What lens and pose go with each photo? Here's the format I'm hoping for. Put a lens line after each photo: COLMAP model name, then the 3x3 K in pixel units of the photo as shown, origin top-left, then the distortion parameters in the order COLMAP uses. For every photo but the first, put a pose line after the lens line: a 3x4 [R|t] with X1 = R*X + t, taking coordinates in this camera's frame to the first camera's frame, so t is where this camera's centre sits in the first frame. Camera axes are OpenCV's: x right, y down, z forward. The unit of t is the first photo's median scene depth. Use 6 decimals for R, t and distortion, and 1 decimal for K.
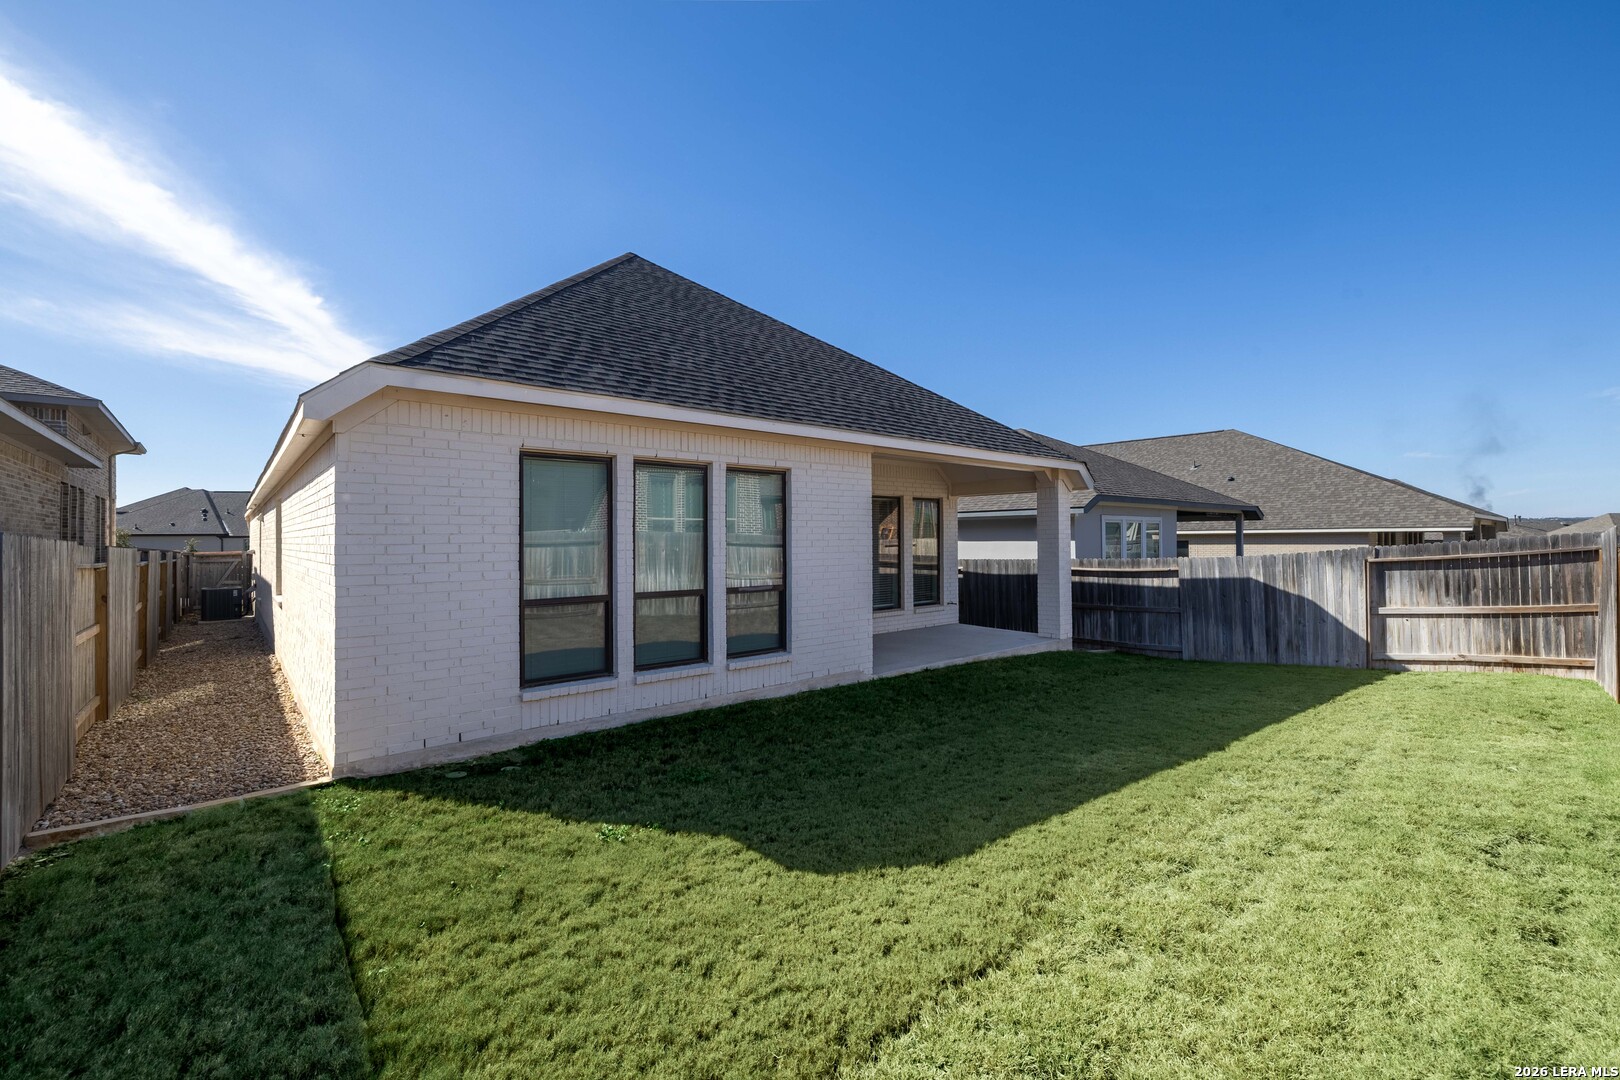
lens RADIAL K [[680.8, 0, 806.2], [0, 680.8, 536.6], [0, 0, 1]] dist [-0.000215, 0.000288]
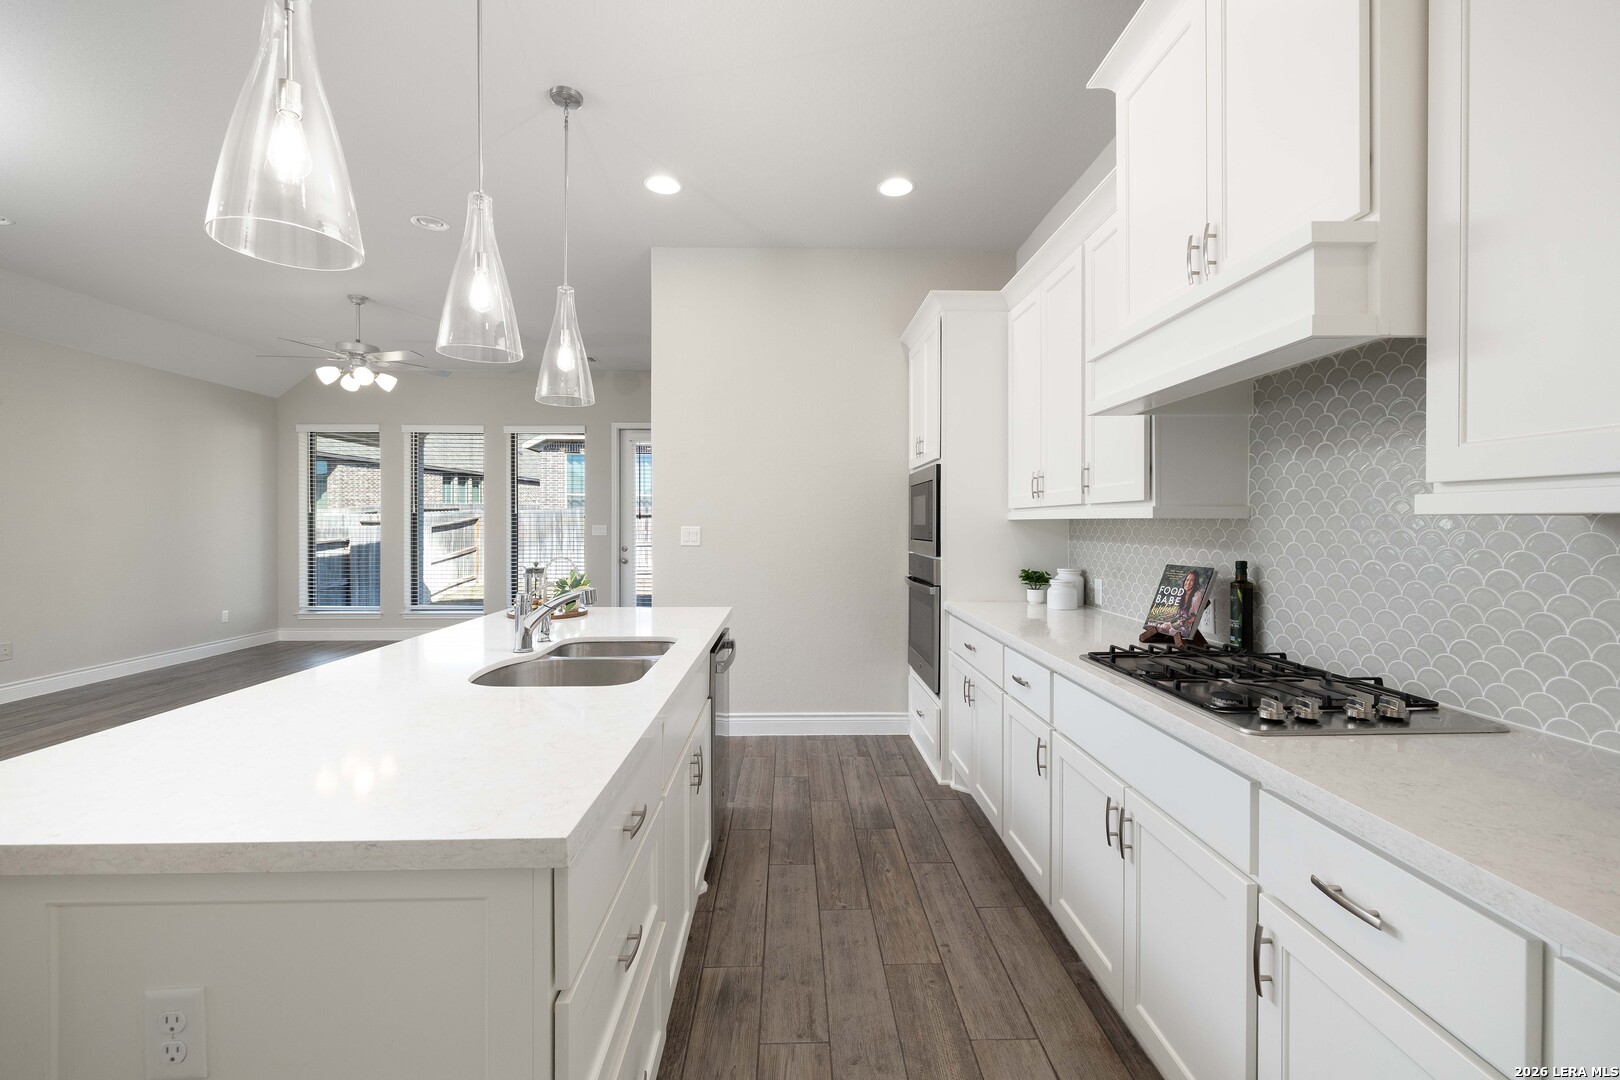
lens RADIAL K [[680.8, 0, 811.9], [0, 680.8, 530.6], [0, 0, 1]] dist [-0.000215, 0.000288]
pose [[-0.785104, -0.002843, 0.619357, -0.638086], [-0.002523, 0.999996, 0.001392, 0.038572], [-0.619358, -0.000469, -0.785108, 1.527125]]
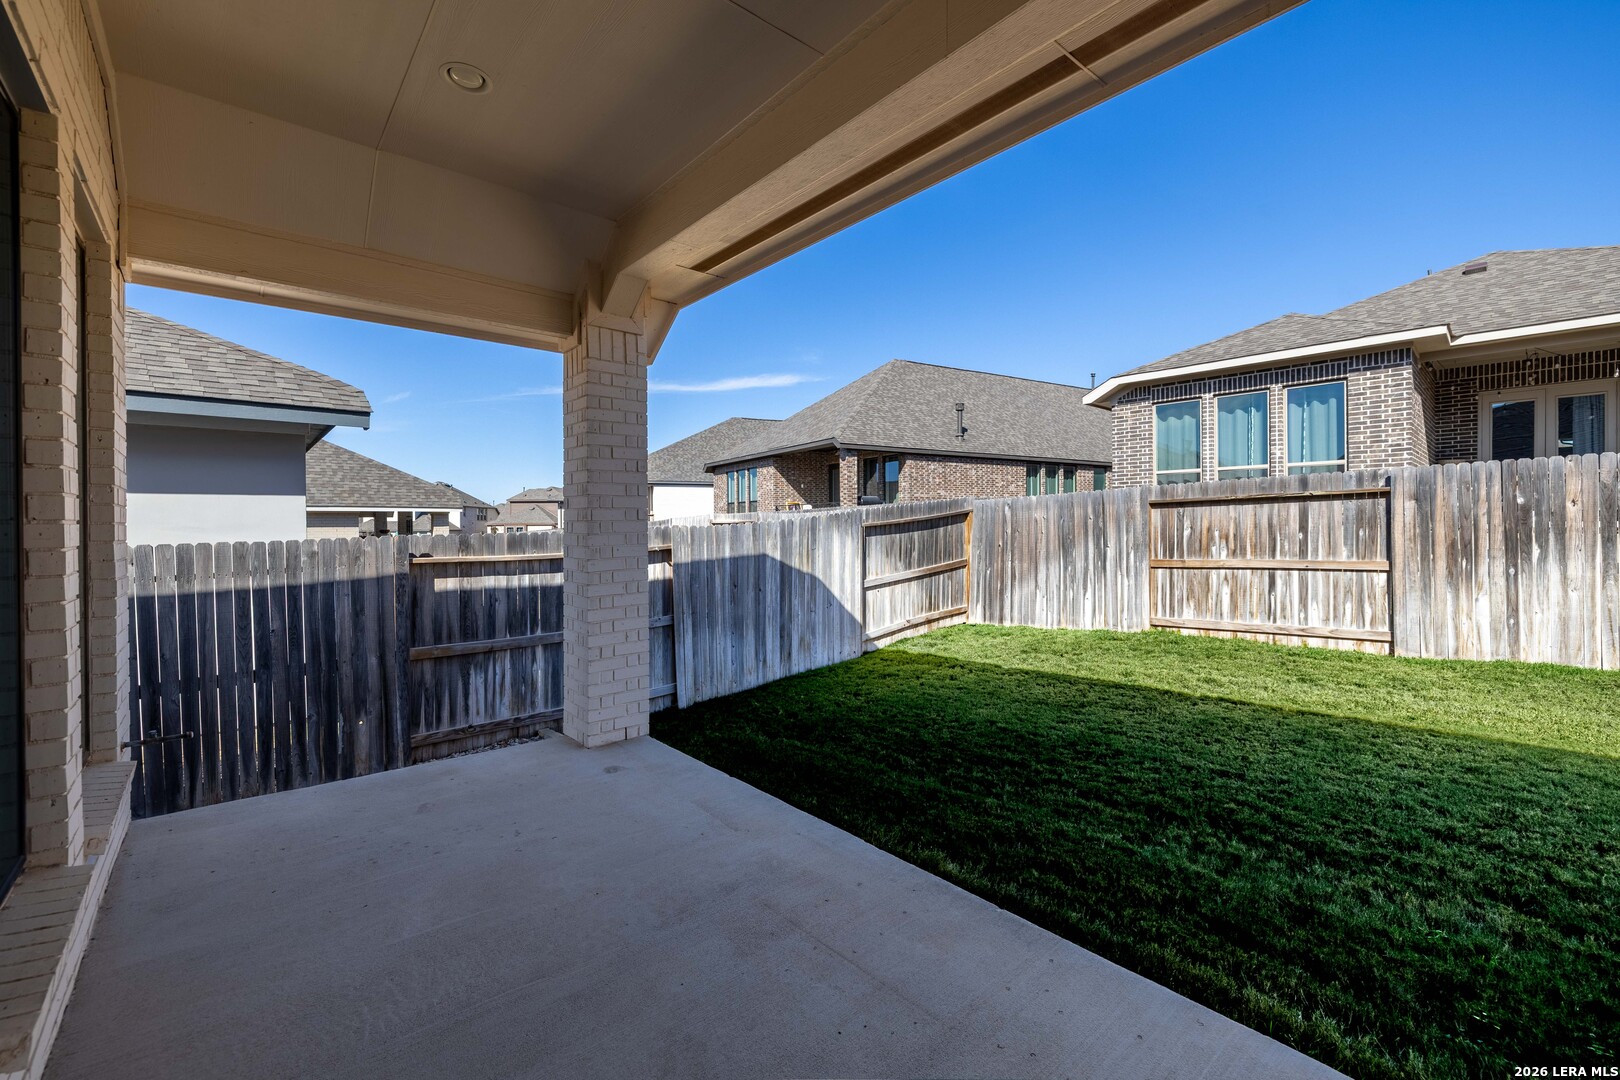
lens RADIAL K [[680.8, 0, 810.5], [0, 680.8, 535.1], [0, 0, 1]] dist [-0.000215, 0.000288]
pose [[-0.012467, -0.006218, 0.999903, -0.010745], [0.002602, 0.999977, 0.006251, 0.039693], [-0.999919, 0.002680, -0.012450, 1.009877]]
